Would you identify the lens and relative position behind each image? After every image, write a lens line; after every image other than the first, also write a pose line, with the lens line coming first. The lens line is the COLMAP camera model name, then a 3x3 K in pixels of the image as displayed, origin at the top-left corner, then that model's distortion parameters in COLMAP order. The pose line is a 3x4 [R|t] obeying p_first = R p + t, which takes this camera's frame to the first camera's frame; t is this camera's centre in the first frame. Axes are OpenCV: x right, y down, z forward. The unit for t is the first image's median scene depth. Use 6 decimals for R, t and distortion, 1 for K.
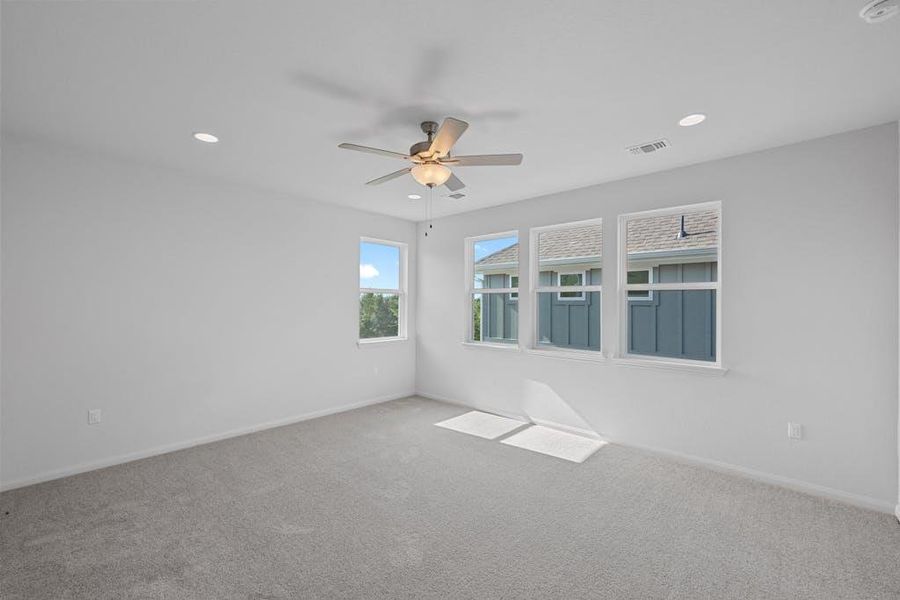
lens RADIAL K [[360.9, 0, 454.0], [0, 360.9, 302.8], [0, 0, 1]] dist [-0.000236, 0.000005]
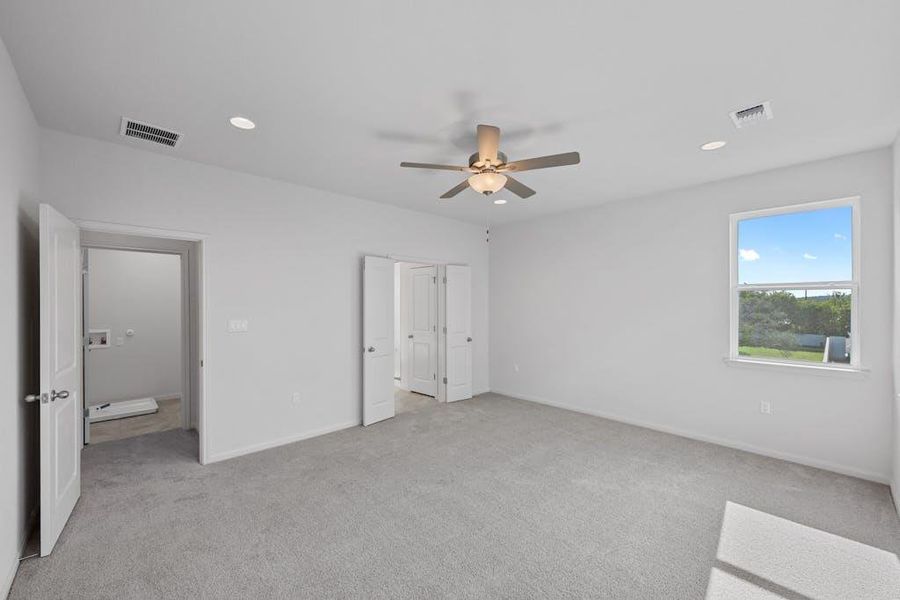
lens RADIAL K [[360.9, 0, 454.0], [0, 360.9, 302.8], [0, 0, 1]] dist [-0.000236, 0.000005]
pose [[-0.043732, -0.001638, -0.999042, 0.589777], [-0.000450, 0.999999, -0.001620, -0.002475], [0.999043, 0.000379, -0.043733, 0.561674]]
